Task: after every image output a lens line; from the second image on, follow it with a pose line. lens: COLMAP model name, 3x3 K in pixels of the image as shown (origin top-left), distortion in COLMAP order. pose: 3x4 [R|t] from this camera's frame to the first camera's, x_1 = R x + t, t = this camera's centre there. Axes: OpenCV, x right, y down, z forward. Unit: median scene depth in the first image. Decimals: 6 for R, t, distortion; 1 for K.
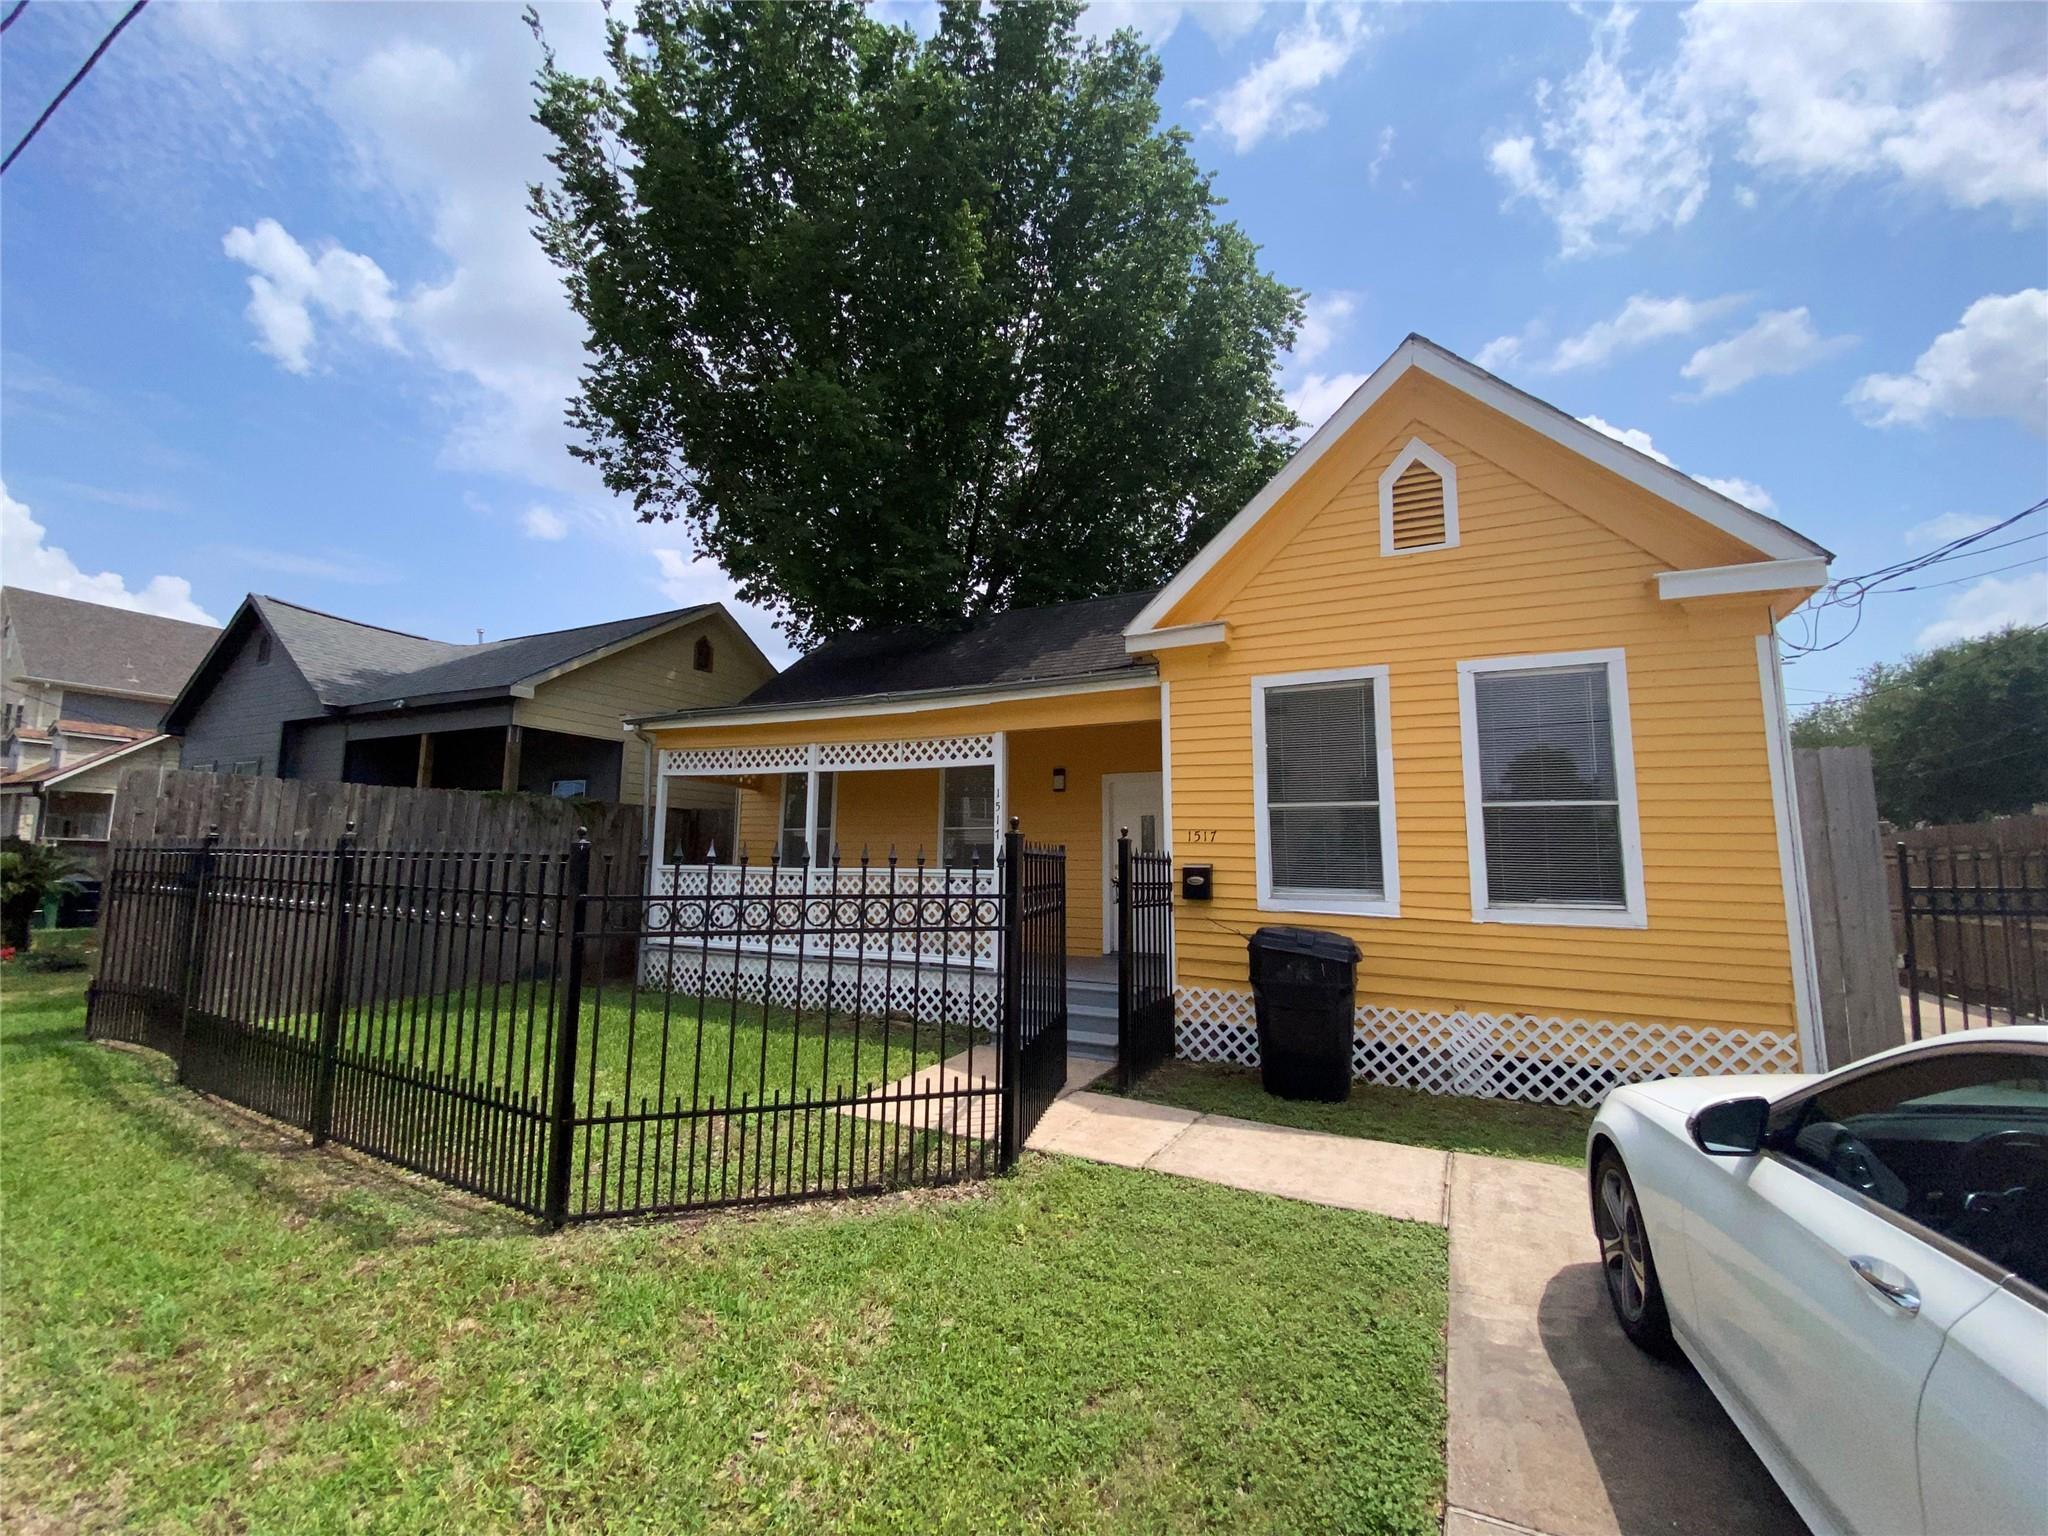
lens RADIAL K [[832.8, 0, 1024.0], [0, 832.8, 768.0], [0, 0, 1]] dist [0.028785, -0.023763]
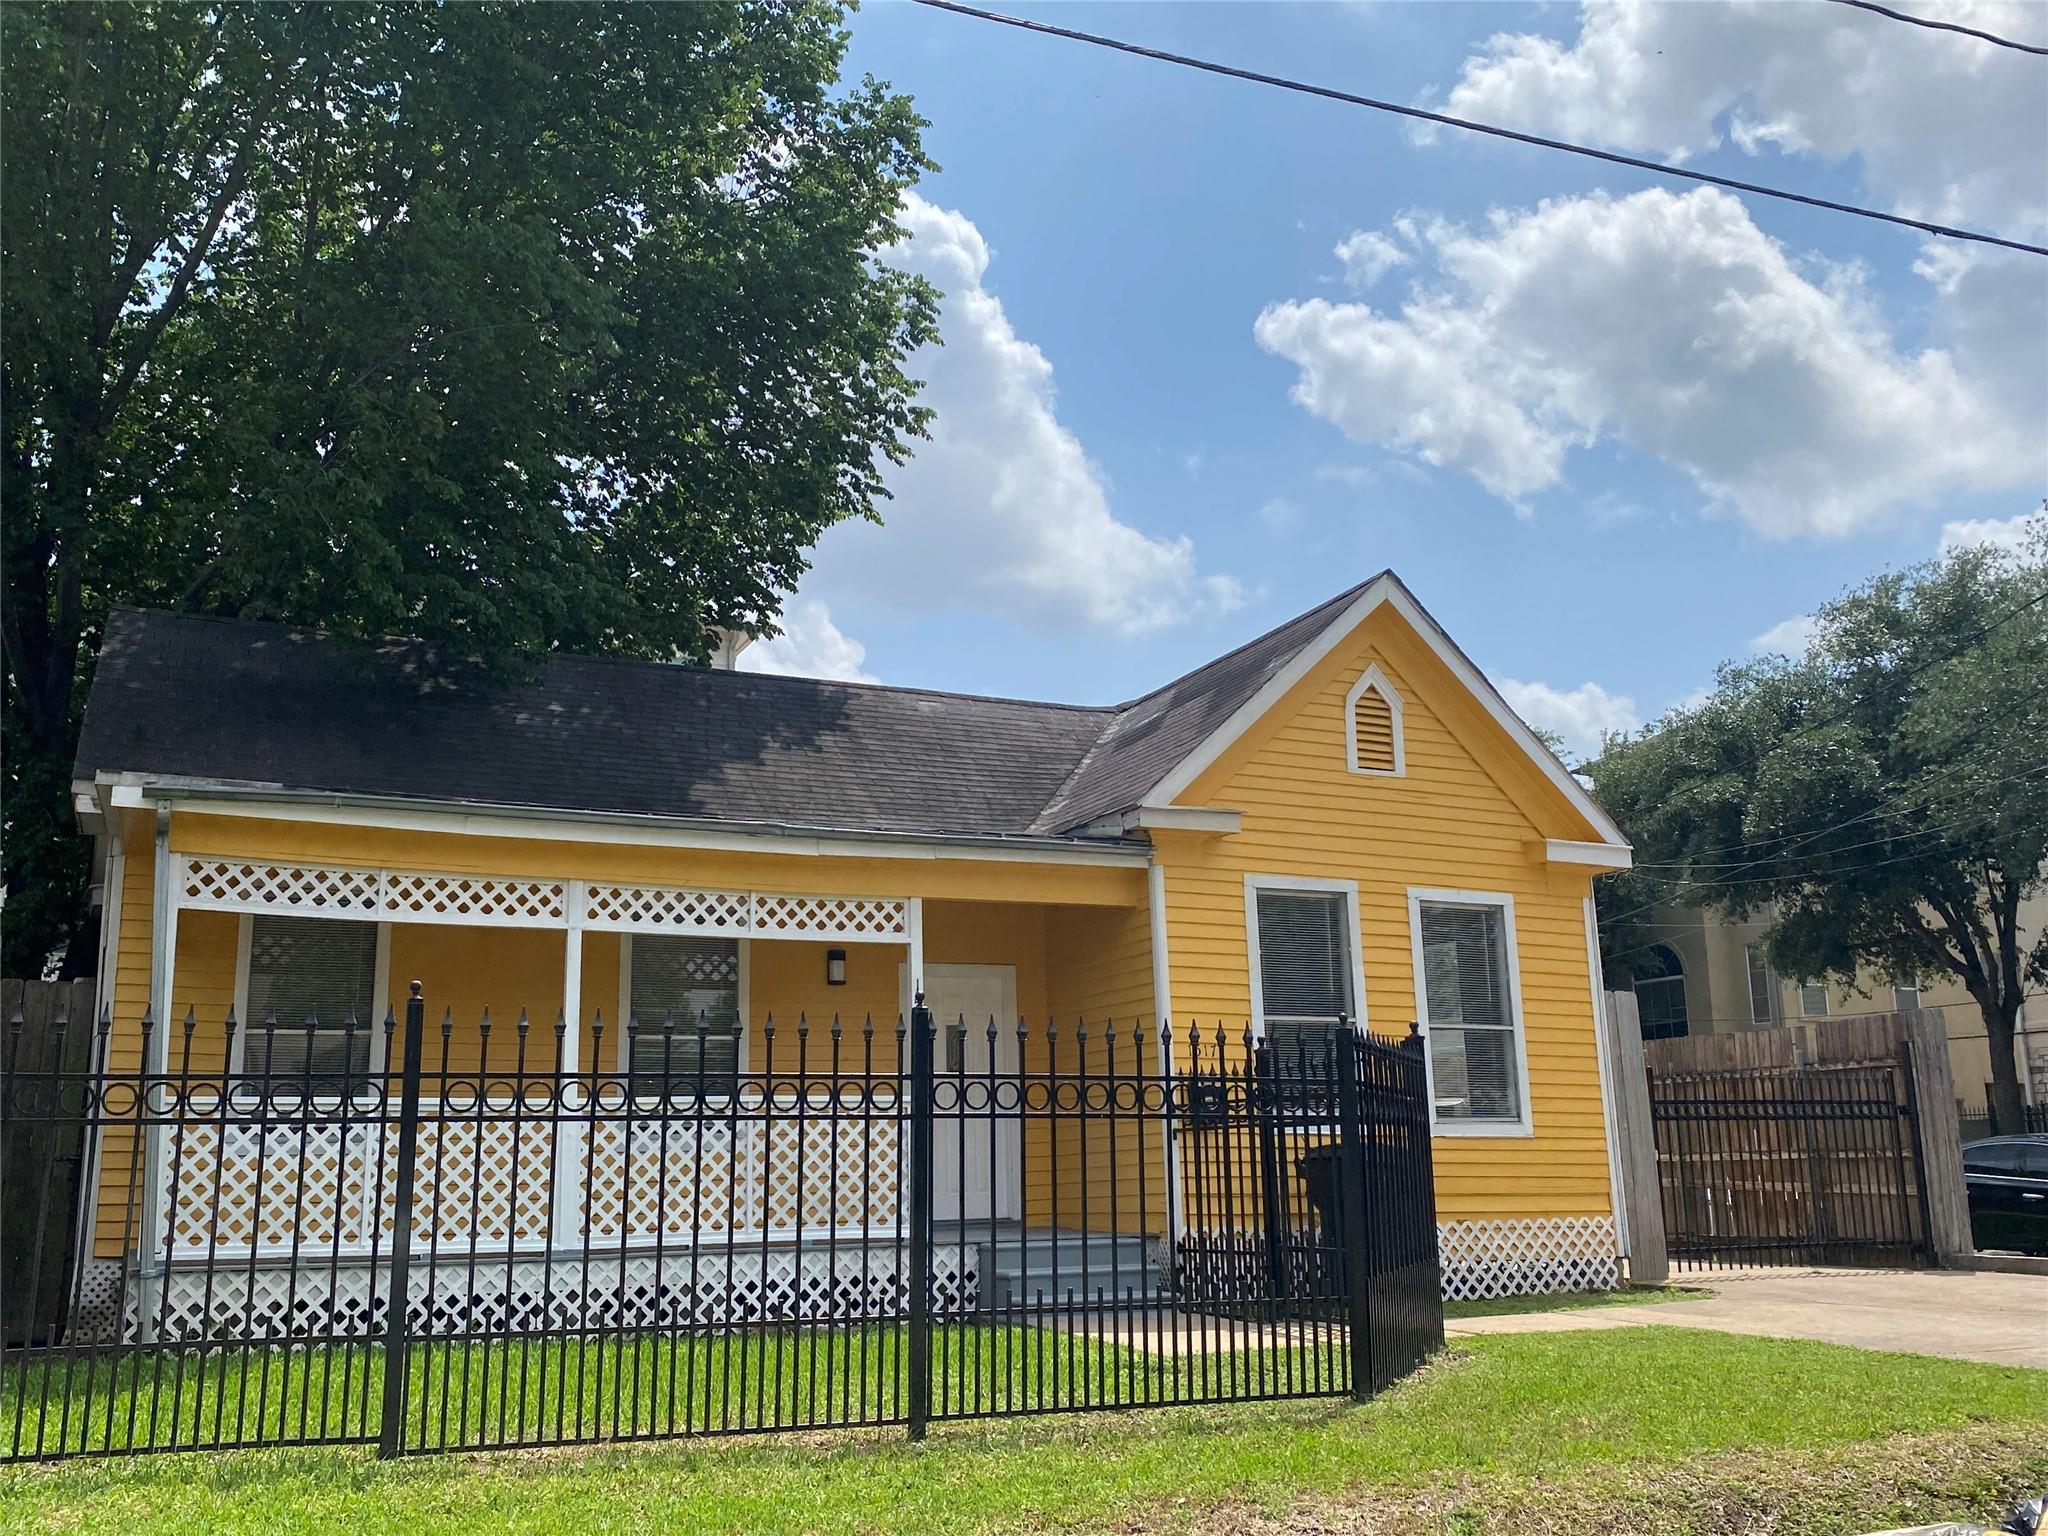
lens RADIAL K [[1827.6, 0, 1024.0], [0, 1827.6, 768.0], [0, 0, 1]] dist [0.186603, -0.501056]
pose [[0.622485, 0.145188, 0.769047, -1.438836], [-0.066014, 0.988880, -0.133257, 0.059469], [-0.779843, 0.032183, 0.625148, -0.069671]]
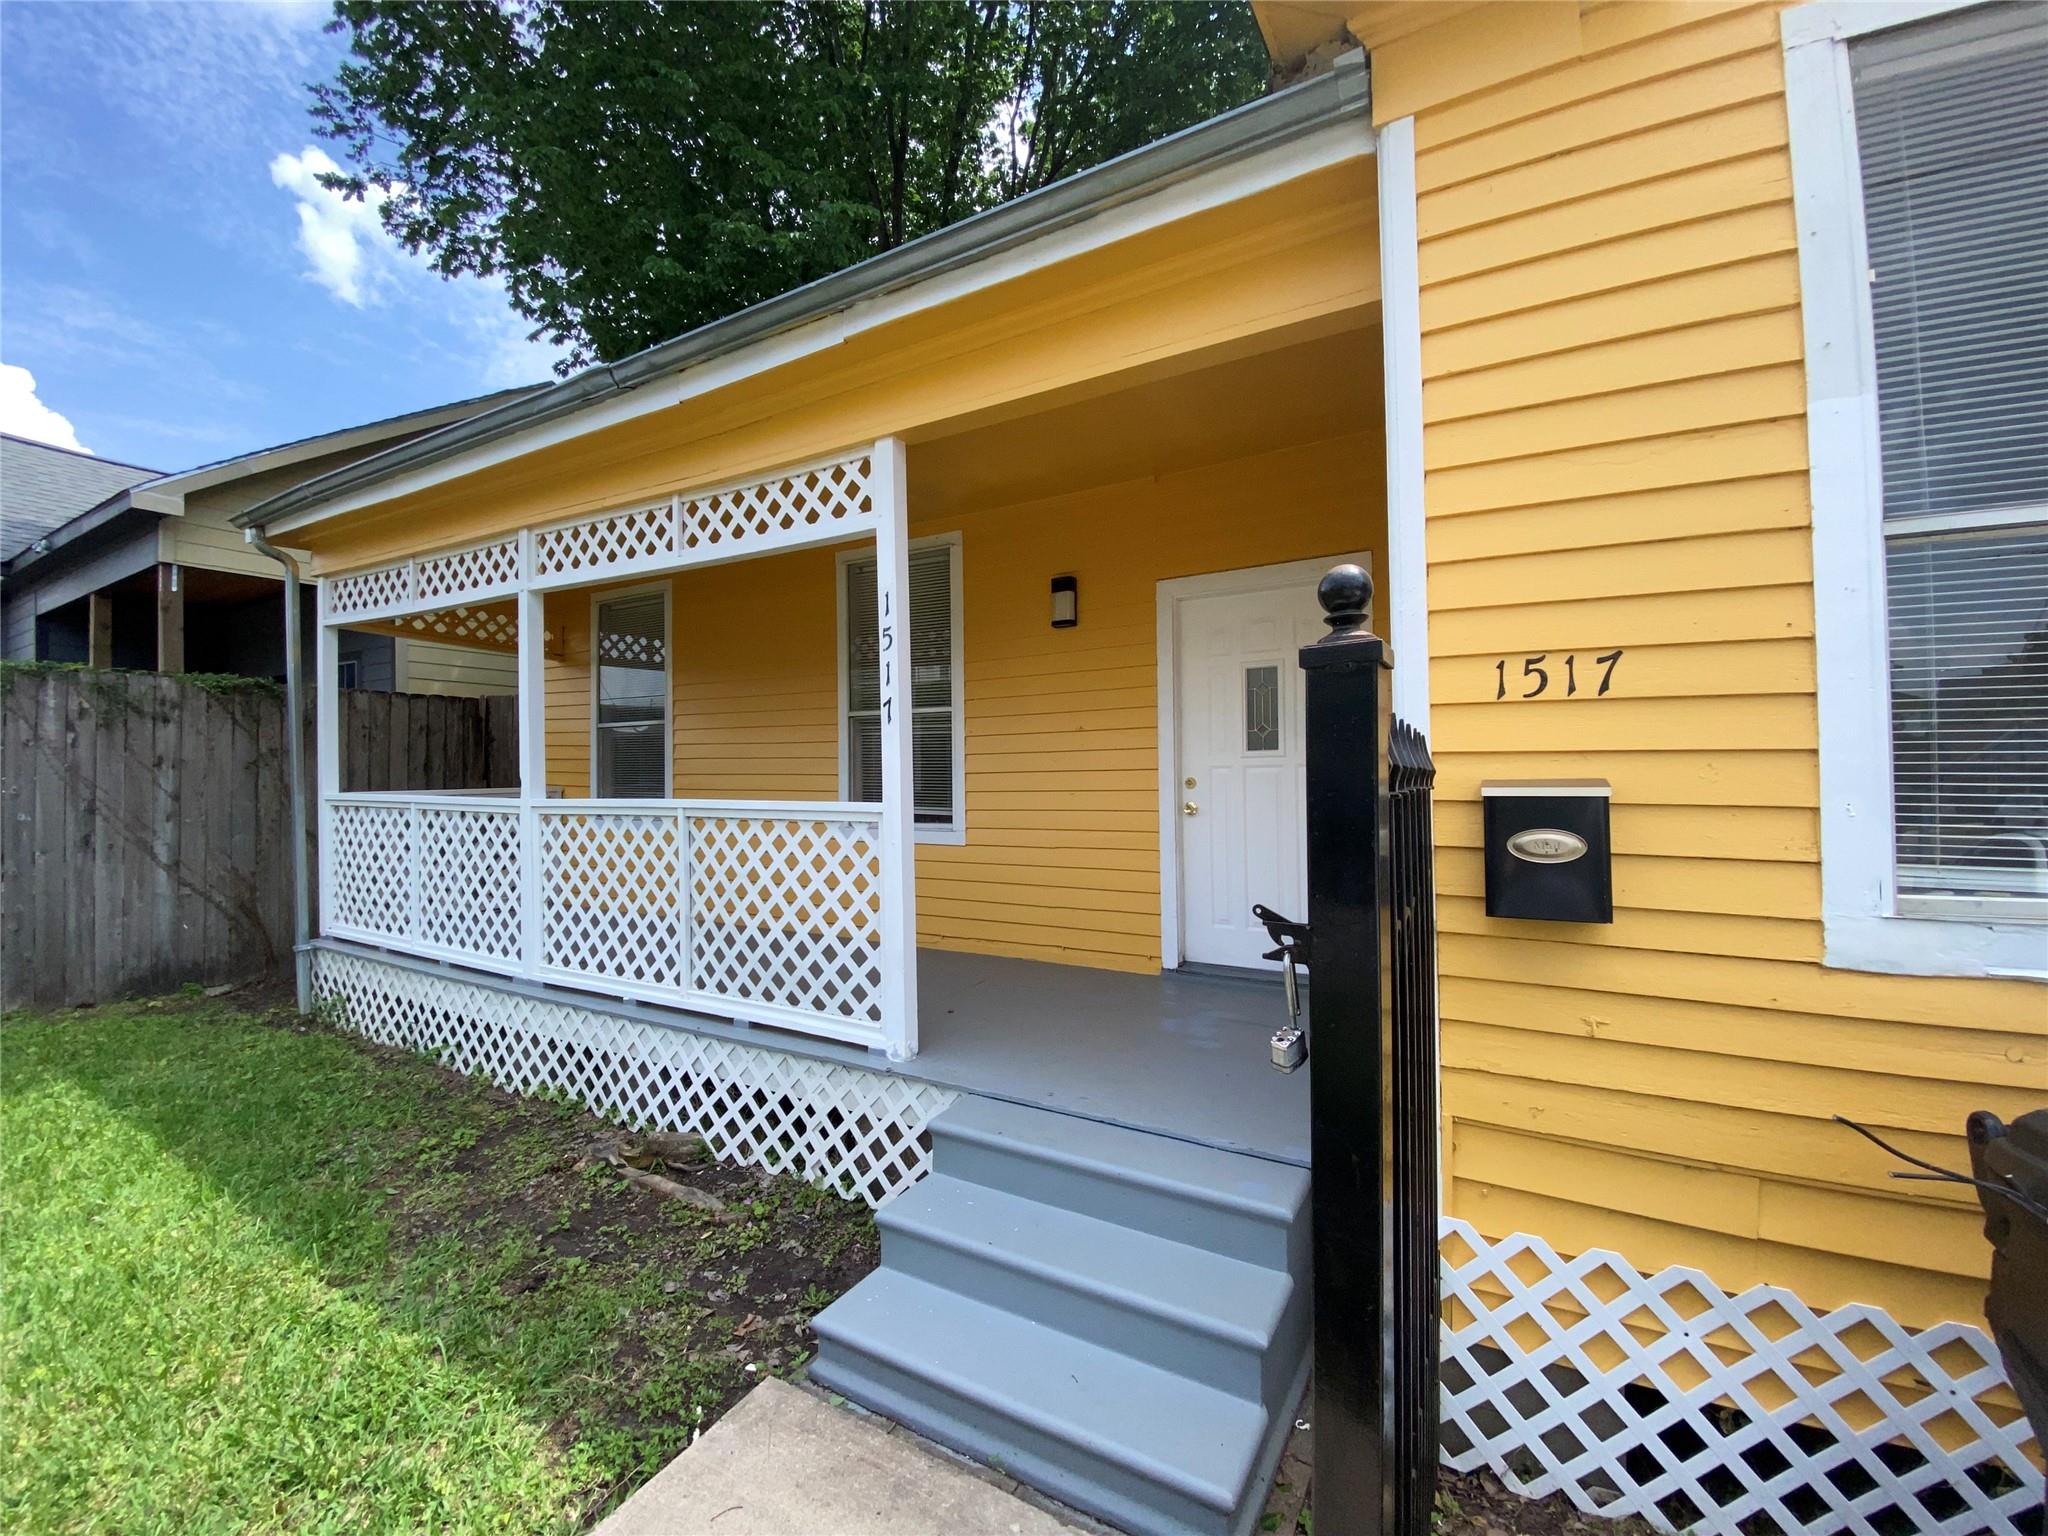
lens RADIAL K [[832.8, 0, 1024.0], [0, 832.8, 768.0], [0, 0, 1]] dist [0.028785, -0.023763]
pose [[0.998700, -0.018886, -0.047352, 0.058166], [0.023962, 0.993751, 0.109016, 0.078047], [0.044997, -0.110008, 0.992912, 0.731063]]
